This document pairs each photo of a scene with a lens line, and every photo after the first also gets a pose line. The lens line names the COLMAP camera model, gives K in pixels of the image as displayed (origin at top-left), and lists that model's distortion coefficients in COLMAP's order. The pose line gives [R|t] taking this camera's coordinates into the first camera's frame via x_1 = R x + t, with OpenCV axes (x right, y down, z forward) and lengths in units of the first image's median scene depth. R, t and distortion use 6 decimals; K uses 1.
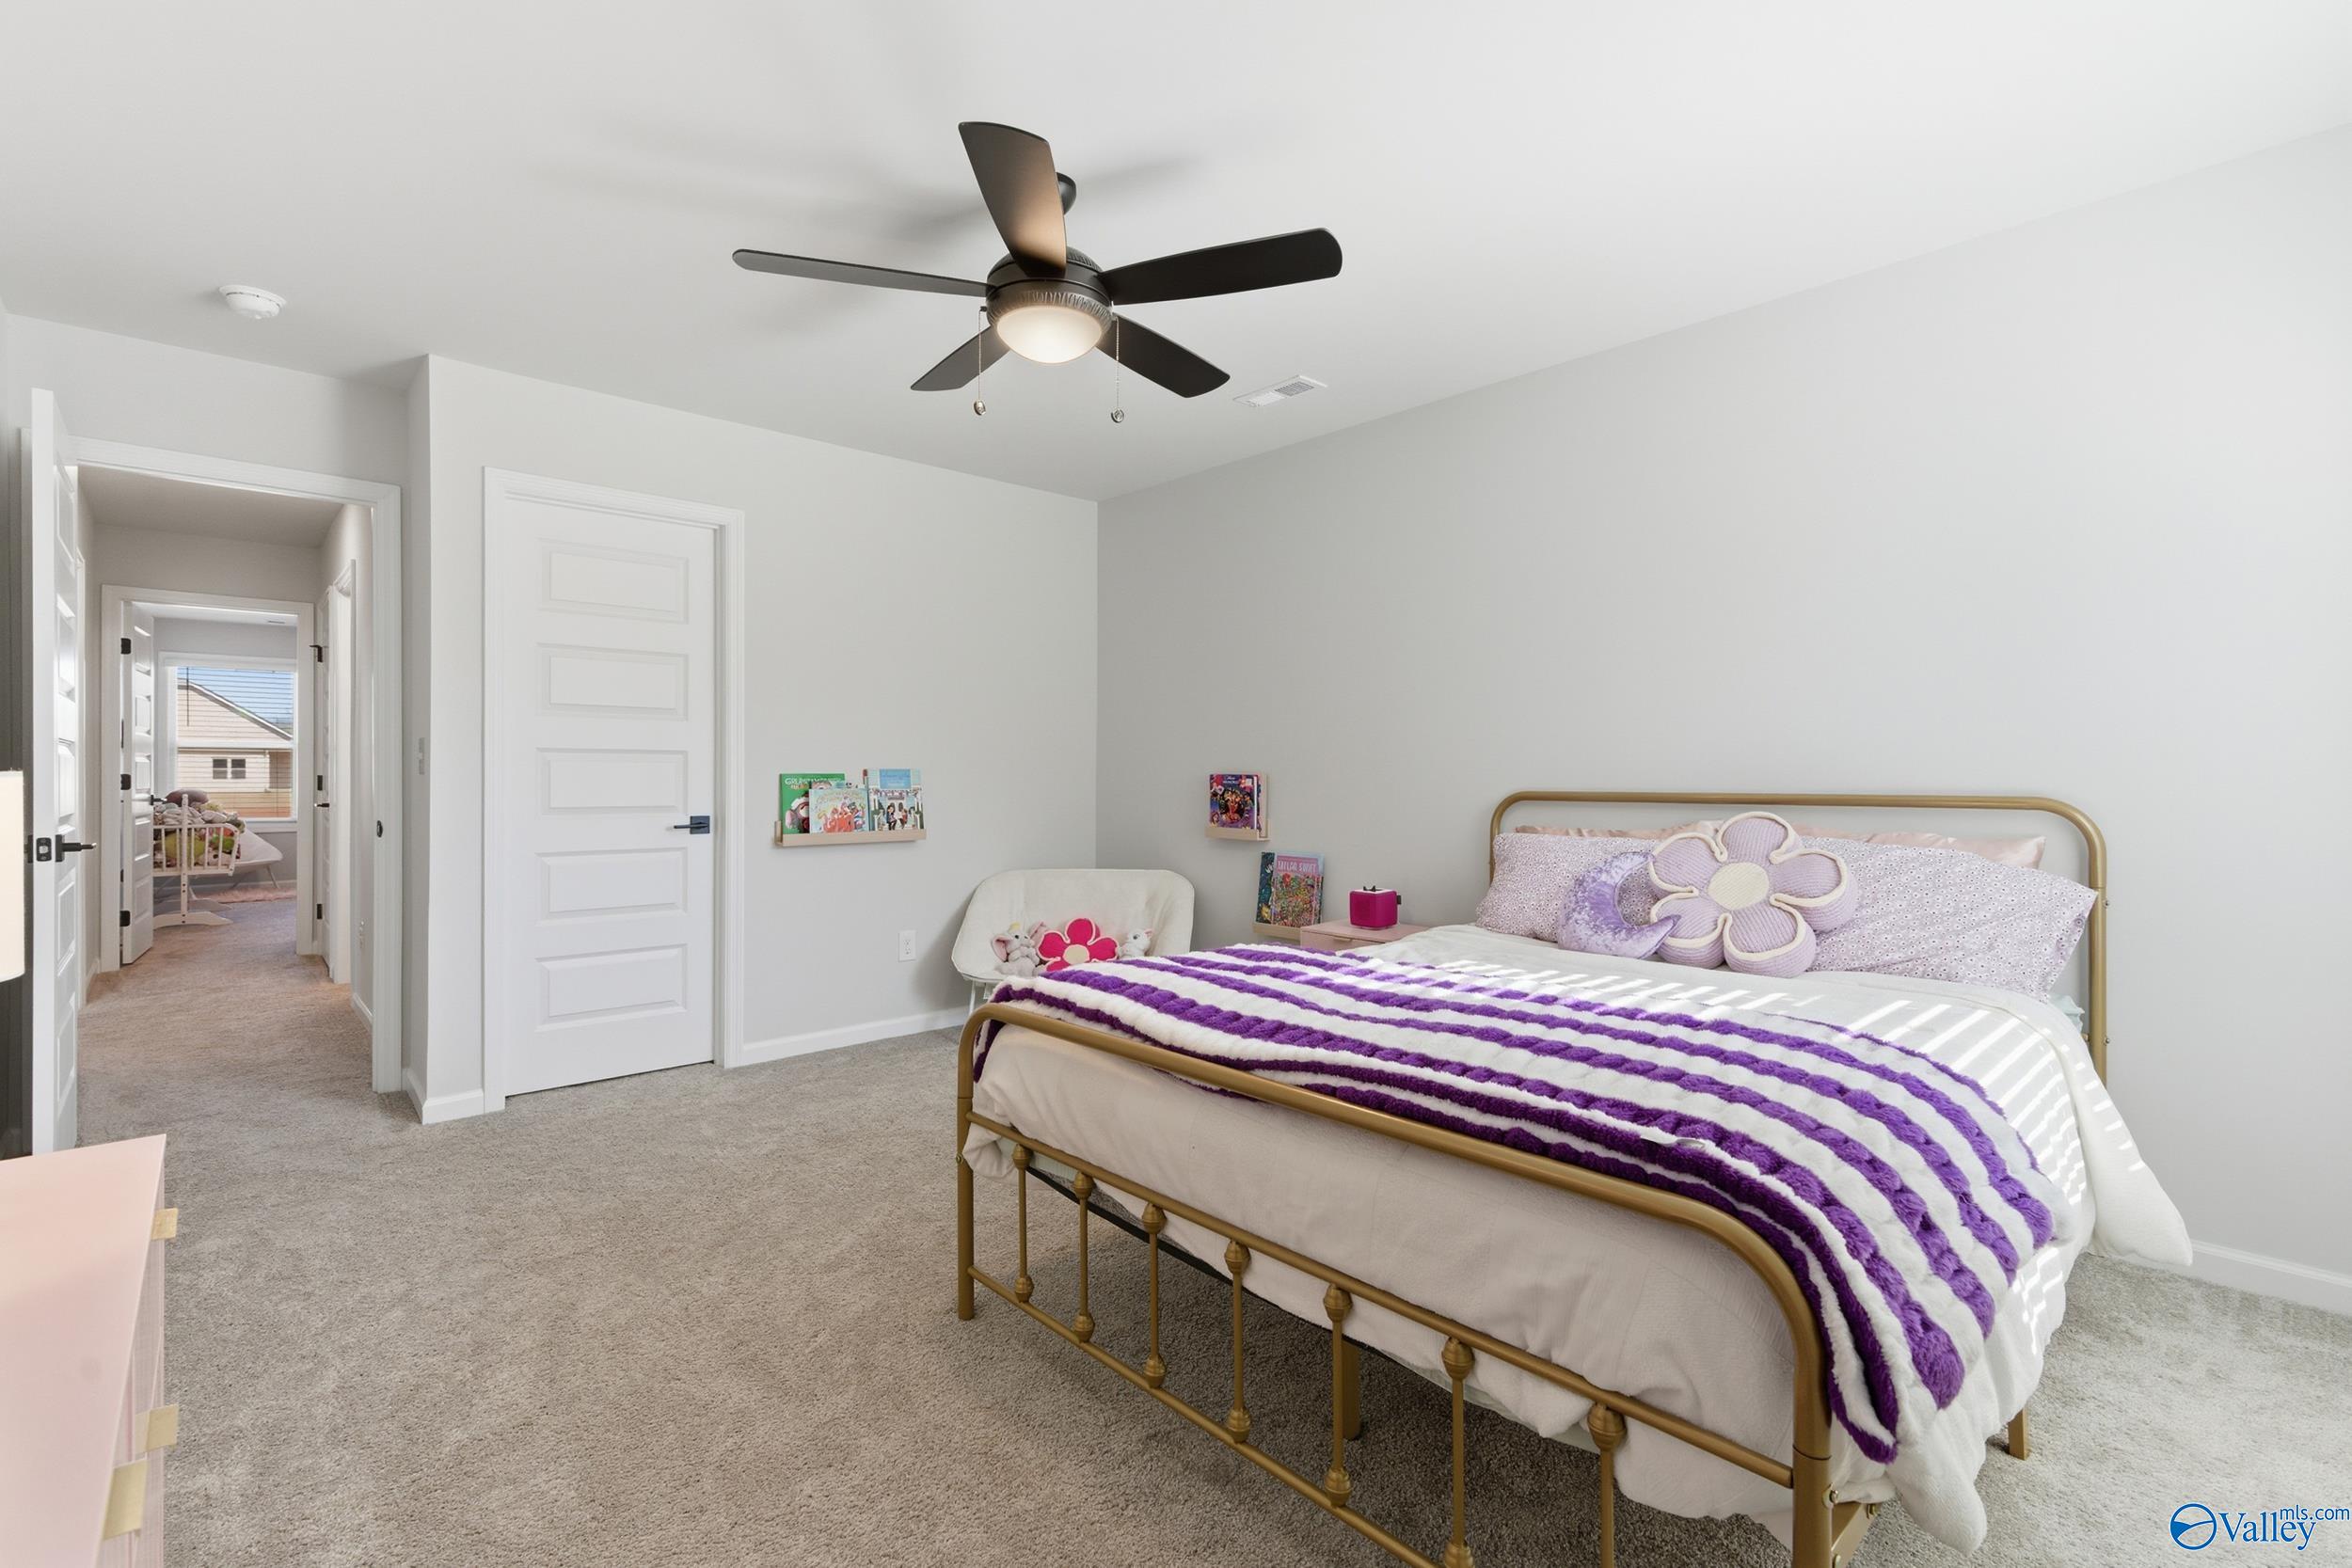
lens RADIAL K [[1068.6, 0, 1185.2], [0, 1068.6, 784.4], [0, 0, 1]] dist [-0.001174, 0.003850]
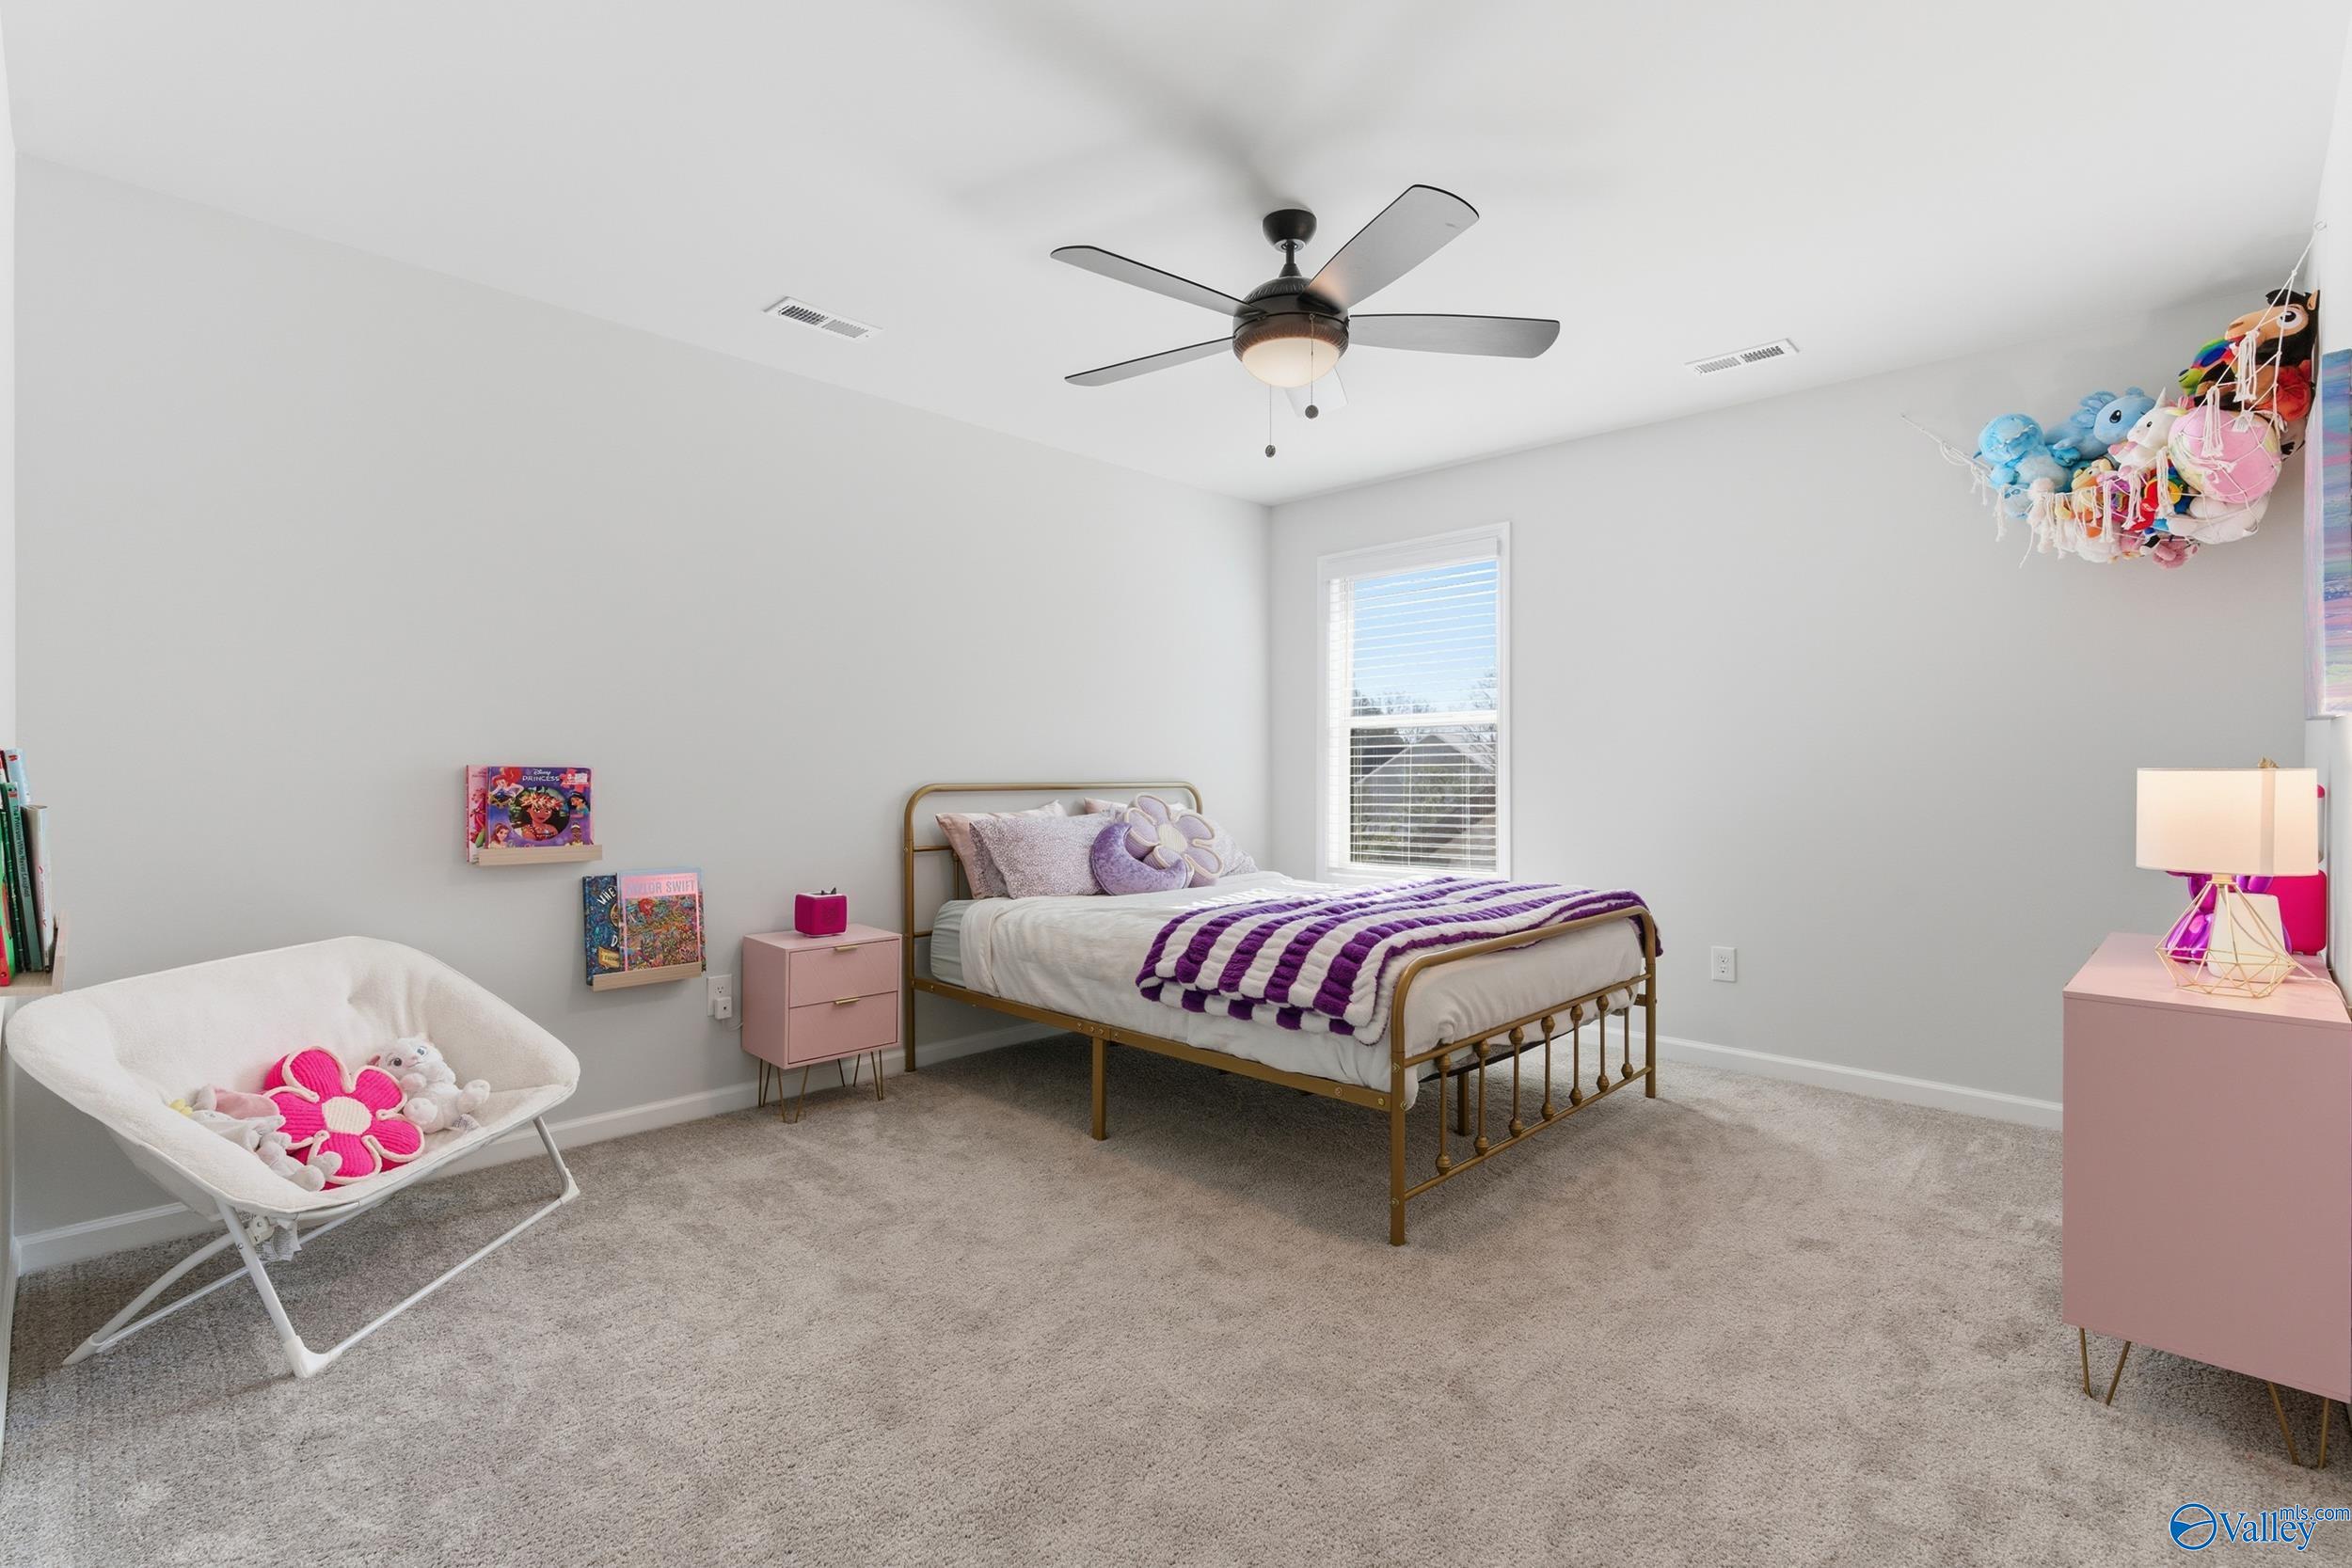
lens RADIAL K [[1068.6, 0, 1183.9], [0, 1068.6, 777.6], [0, 0, 1]] dist [-0.001174, 0.003850]
pose [[-0.060880, -0.007158, 0.998119, -0.659363], [0.005202, 0.999958, 0.007488, -0.005675], [-0.998132, 0.005648, -0.060840, 0.642274]]
